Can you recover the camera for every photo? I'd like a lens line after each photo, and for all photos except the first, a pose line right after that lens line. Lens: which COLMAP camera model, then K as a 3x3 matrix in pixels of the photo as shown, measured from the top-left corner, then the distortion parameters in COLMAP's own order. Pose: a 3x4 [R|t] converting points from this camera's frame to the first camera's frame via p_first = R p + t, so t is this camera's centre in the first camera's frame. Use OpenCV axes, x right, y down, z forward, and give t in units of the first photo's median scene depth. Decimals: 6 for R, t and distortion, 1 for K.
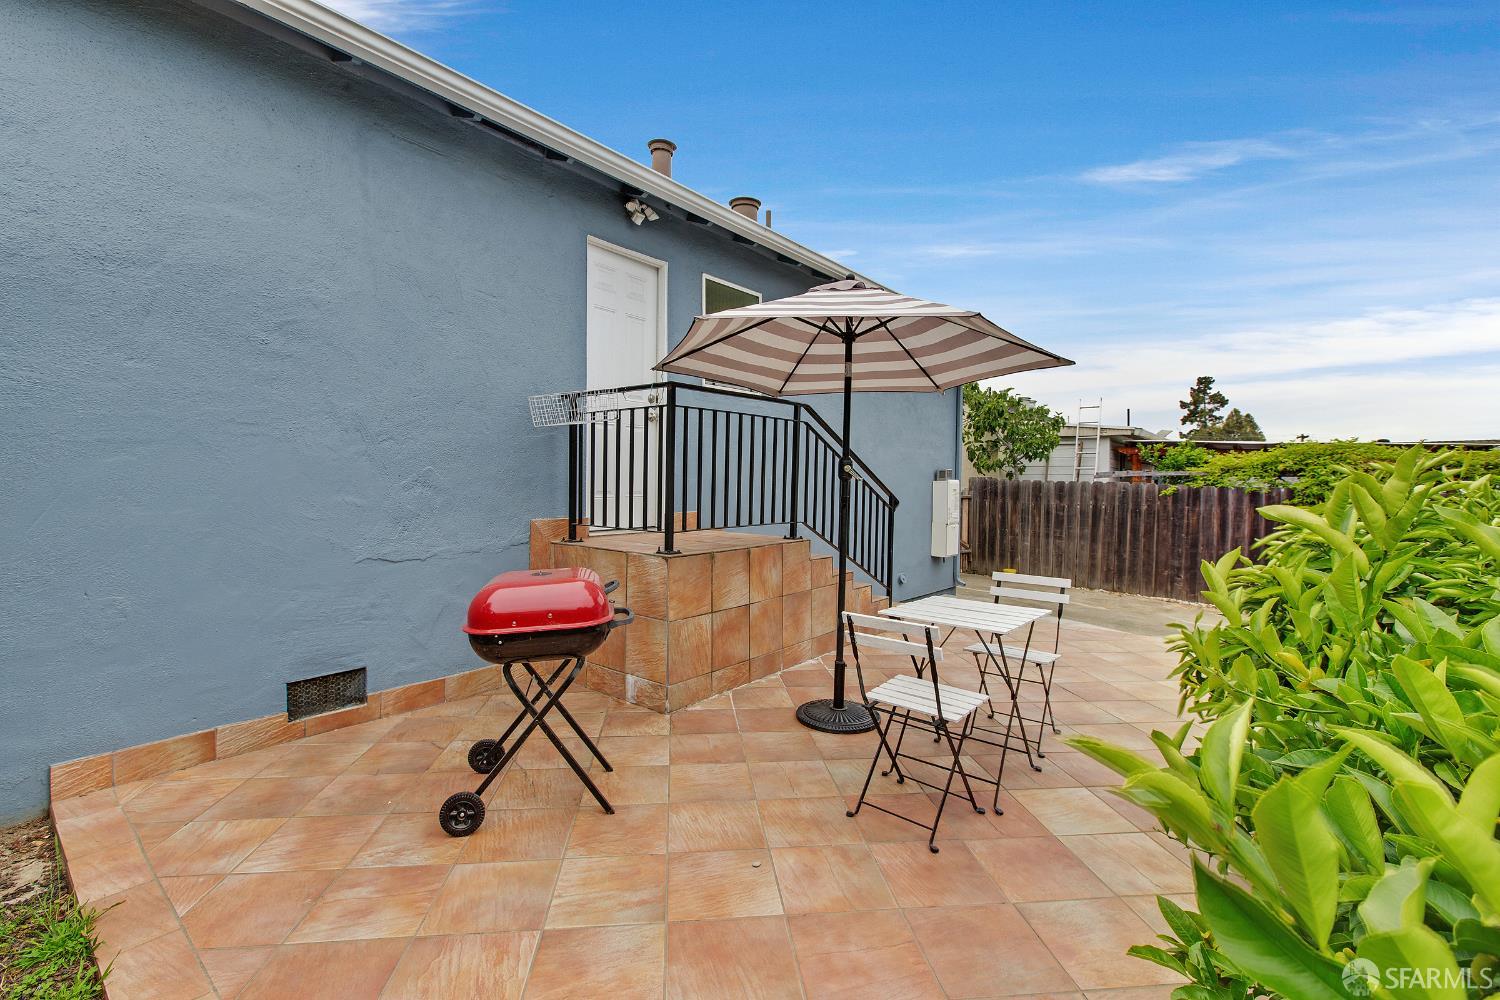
lens RADIAL K [[663.0, 0, 751.6], [0, 663.0, 496.3], [0, 0, 1]] dist [0.000561, 0.000067]
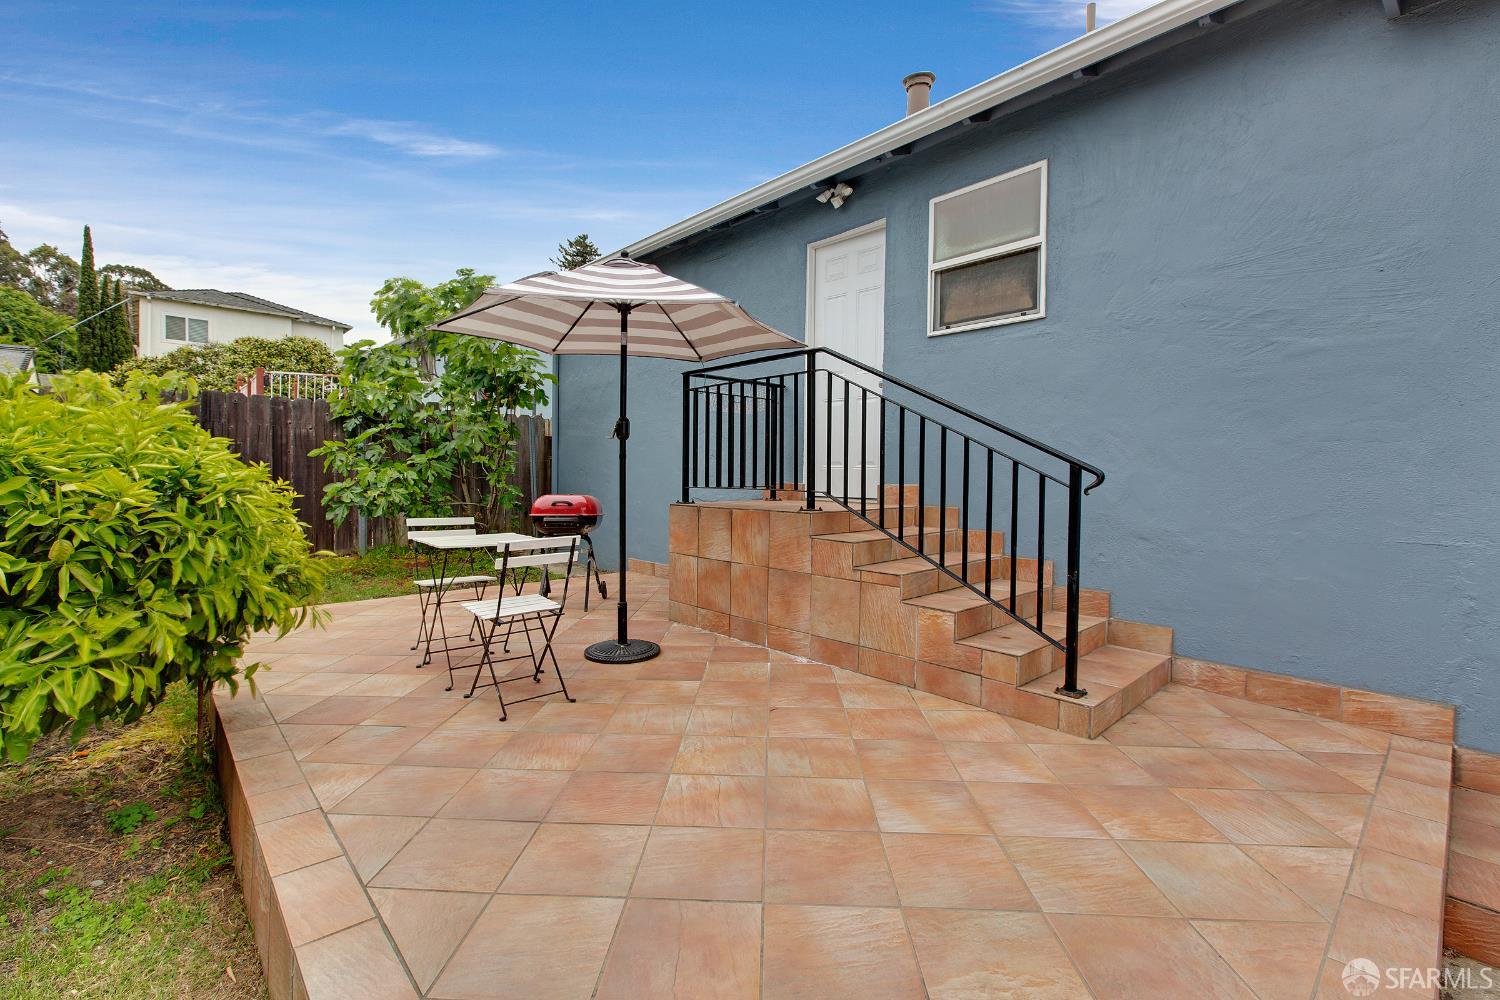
lens RADIAL K [[654.7, 0, 725.3], [0, 654.7, 496.4], [0, 0, 1]] dist [-0.000455, -0.000011]
pose [[-0.170861, 0.022336, -0.985042, 0.984091], [-0.038299, 0.998837, 0.029292, 0.027400], [0.984551, 0.042731, -0.169807, 1.122919]]
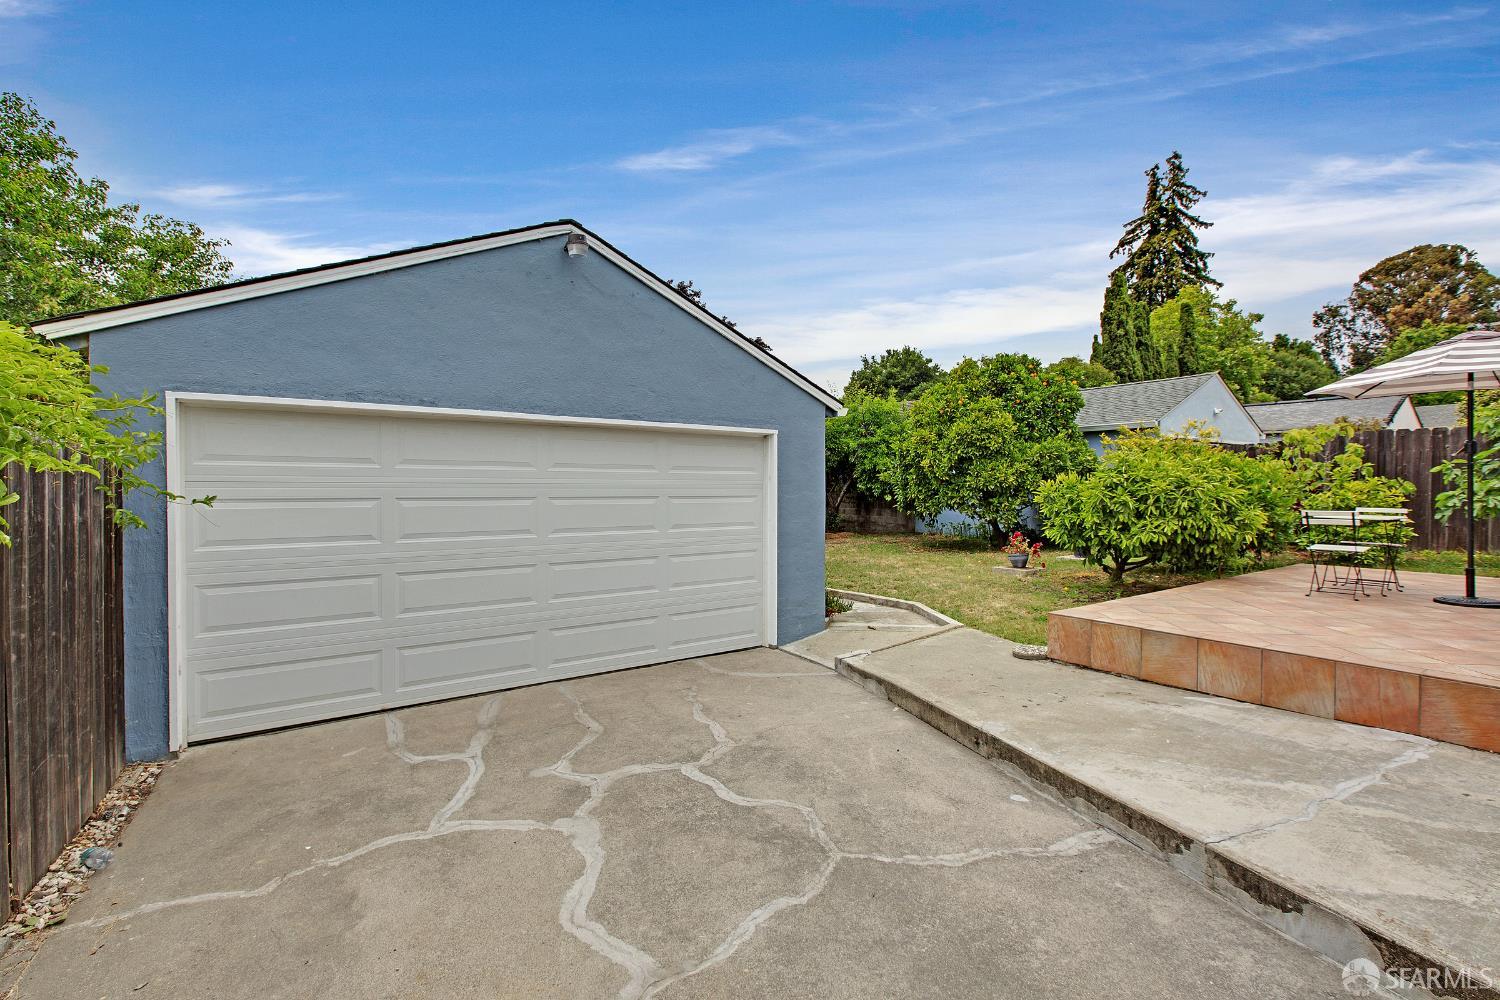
lens RADIAL K [[698.2, 0, 756.0], [0, 698.2, 500.2], [0, 0, 1]] dist [0.000839, 0.000039]
pose [[-0.967764, -0.018554, 0.251176, 1.138734], [-0.007122, 0.998900, 0.046348, 0.017288], [-0.251760, 0.043065, -0.966831, 2.537497]]
